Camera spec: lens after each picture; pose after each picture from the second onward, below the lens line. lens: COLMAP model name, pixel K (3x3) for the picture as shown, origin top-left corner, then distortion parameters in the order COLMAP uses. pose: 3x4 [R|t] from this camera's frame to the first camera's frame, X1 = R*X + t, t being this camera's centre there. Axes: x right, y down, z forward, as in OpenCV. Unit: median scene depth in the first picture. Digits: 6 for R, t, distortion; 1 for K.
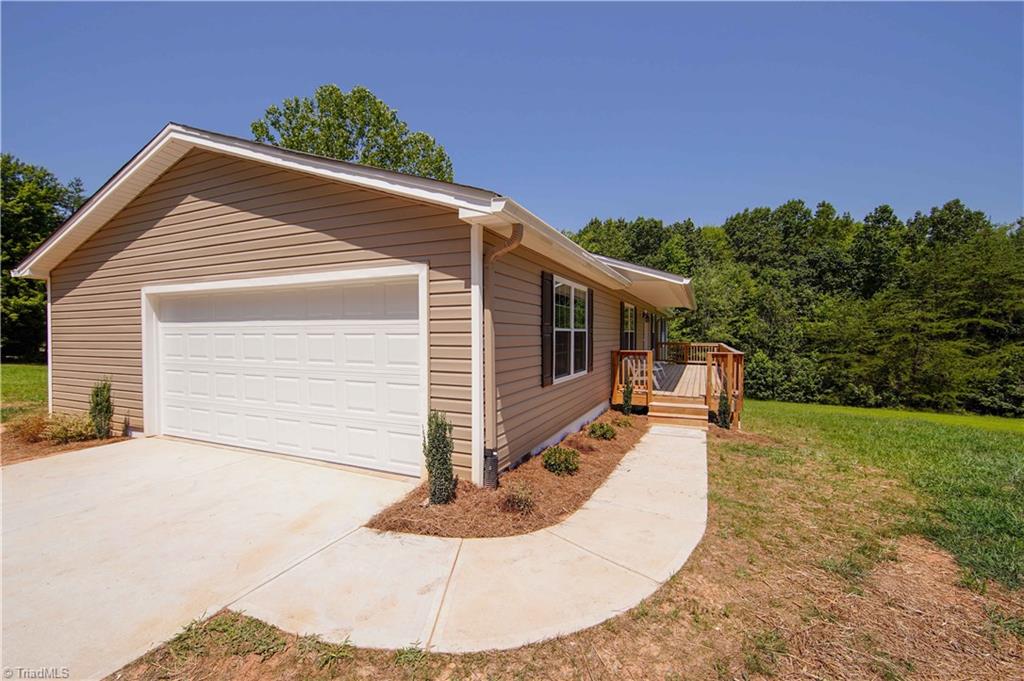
lens RADIAL K [[419.3, 0, 512.0], [0, 419.3, 340.5], [0, 0, 1]] dist [-0.000142, 0.000074]
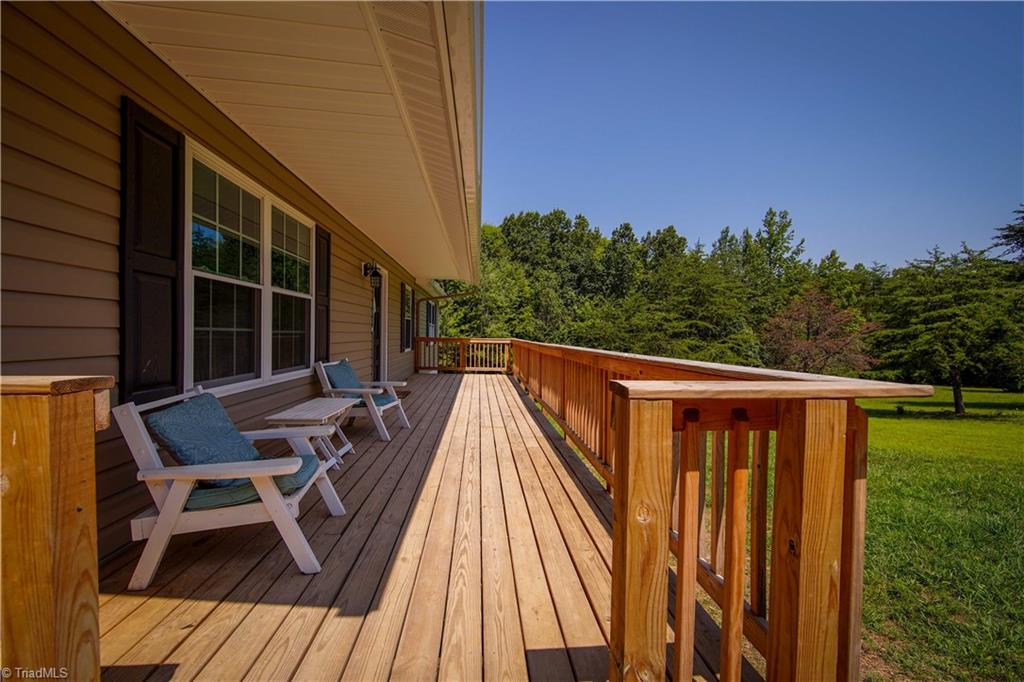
lens RADIAL K [[419.3, 0, 512.0], [0, 419.3, 341.0], [0, 0, 1]] dist [-0.000142, 0.000074]
pose [[0.859343, 0.013065, 0.511232, 0.028570], [-0.010964, 0.999915, -0.007125, 0.013193], [-0.511282, 0.000518, 0.859413, 0.152784]]
